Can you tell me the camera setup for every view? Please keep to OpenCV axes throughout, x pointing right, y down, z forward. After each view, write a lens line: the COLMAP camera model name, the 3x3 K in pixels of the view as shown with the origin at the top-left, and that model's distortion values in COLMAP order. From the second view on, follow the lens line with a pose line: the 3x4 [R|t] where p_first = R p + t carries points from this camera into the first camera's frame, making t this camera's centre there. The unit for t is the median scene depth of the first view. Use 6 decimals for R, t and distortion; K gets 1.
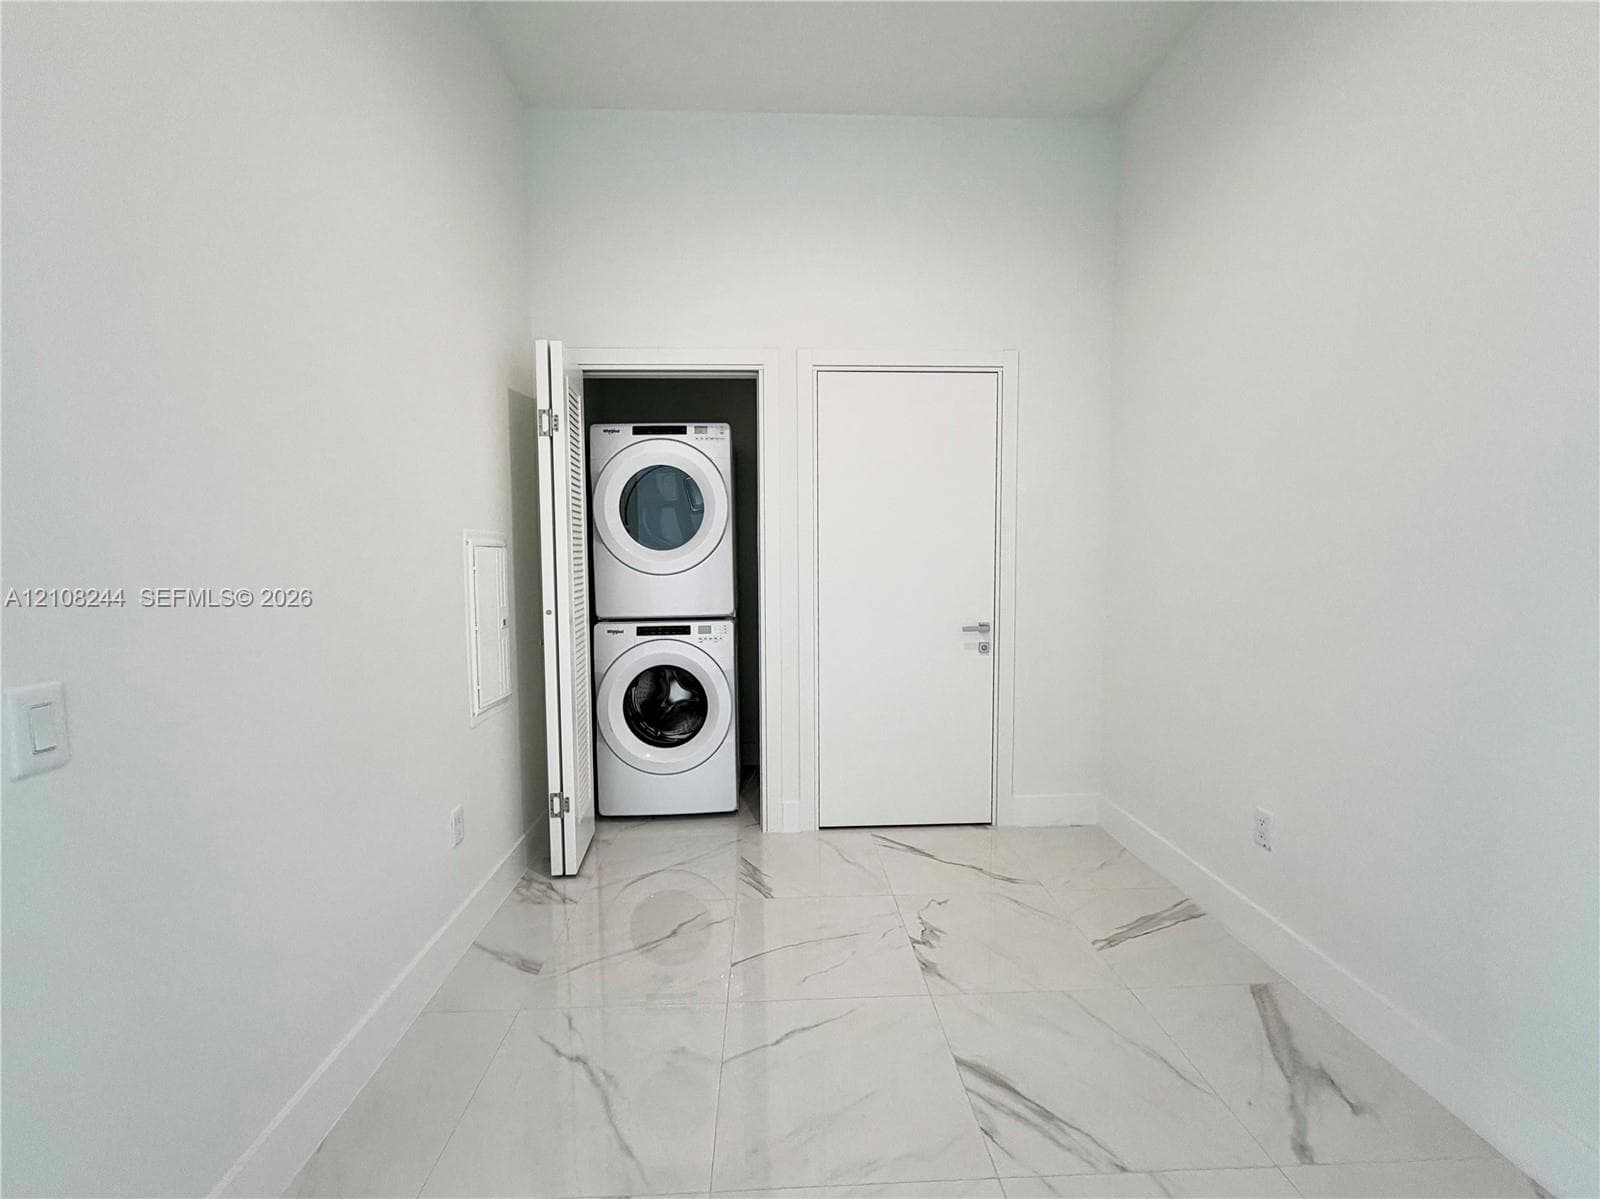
lens RADIAL K [[686.1, 0, 800.0], [0, 686.1, 599.5], [0, 0, 1]] dist [-0.001733, -0.000264]
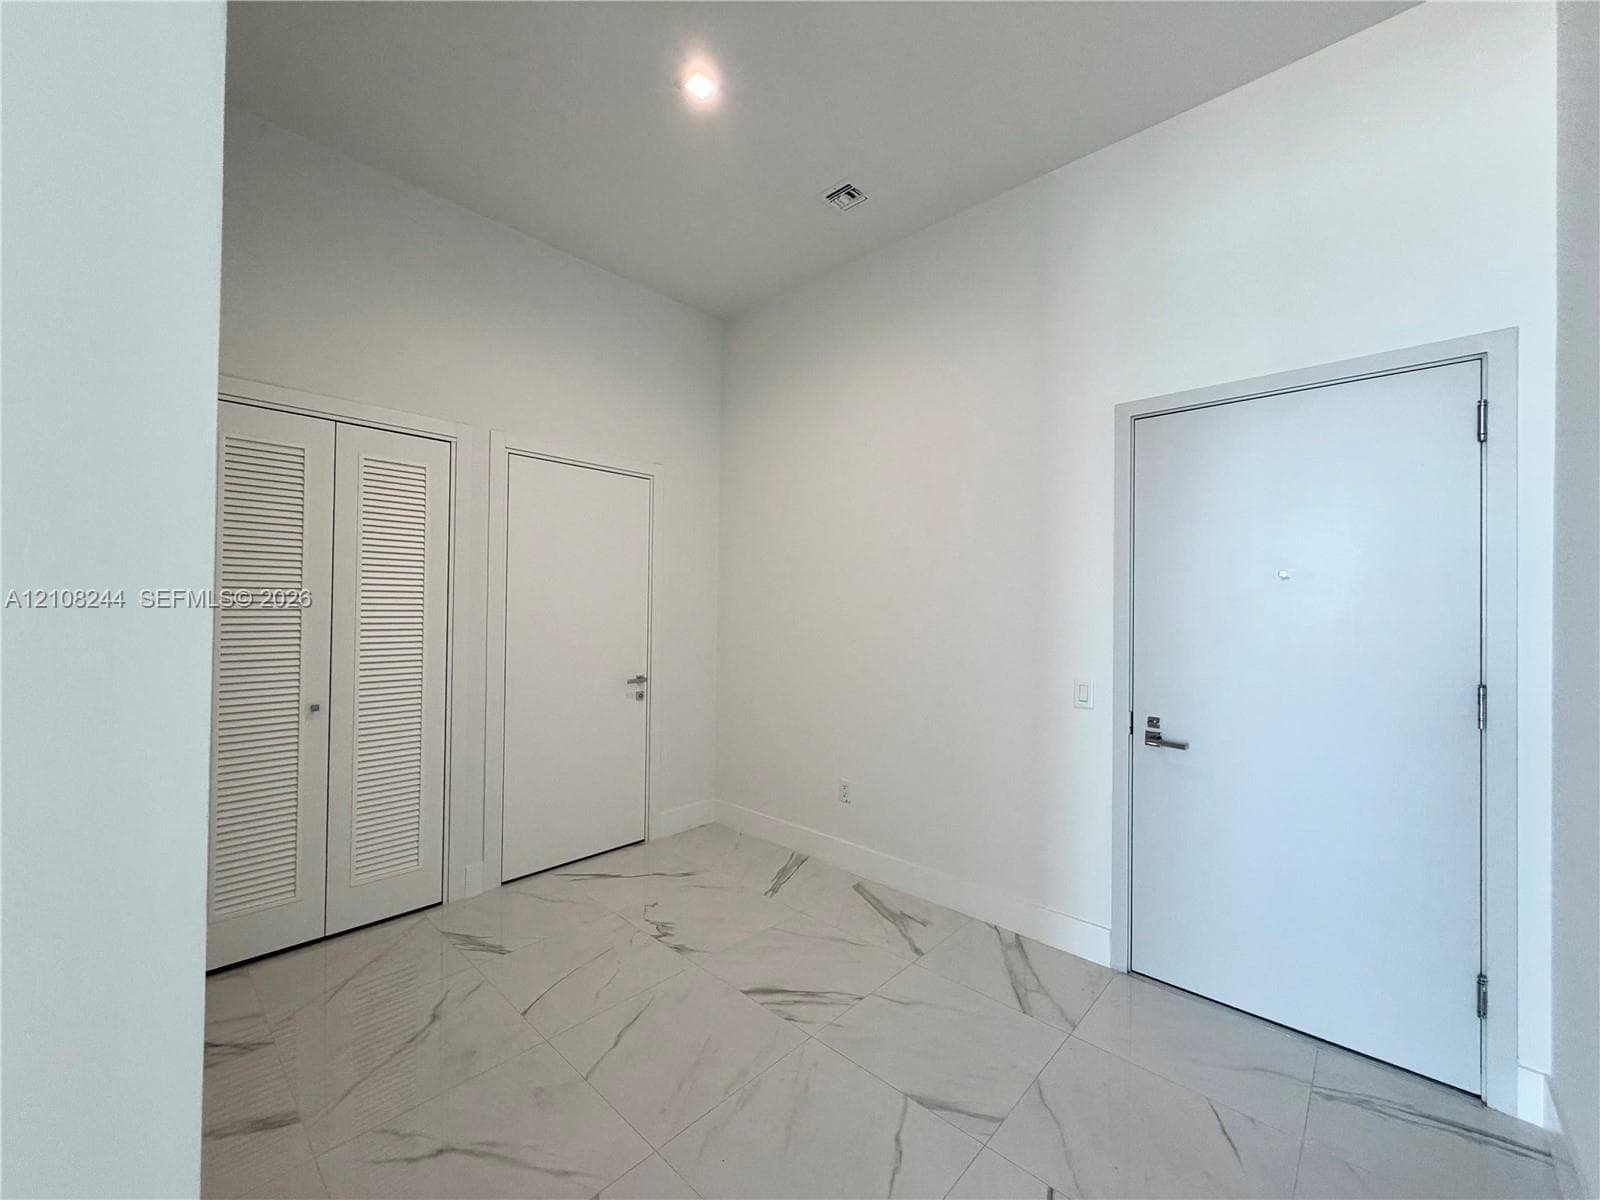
lens RADIAL K [[640.4, 0, 800.0], [0, 640.4, 600.0], [0, 0, 1]] dist [-0.000582, 0.000002]
pose [[0.707808, 0.022589, 0.706044, -0.406312], [0.028359, 0.997774, -0.060353, -0.028066], [-0.705836, 0.062741, 0.705592, -0.033926]]
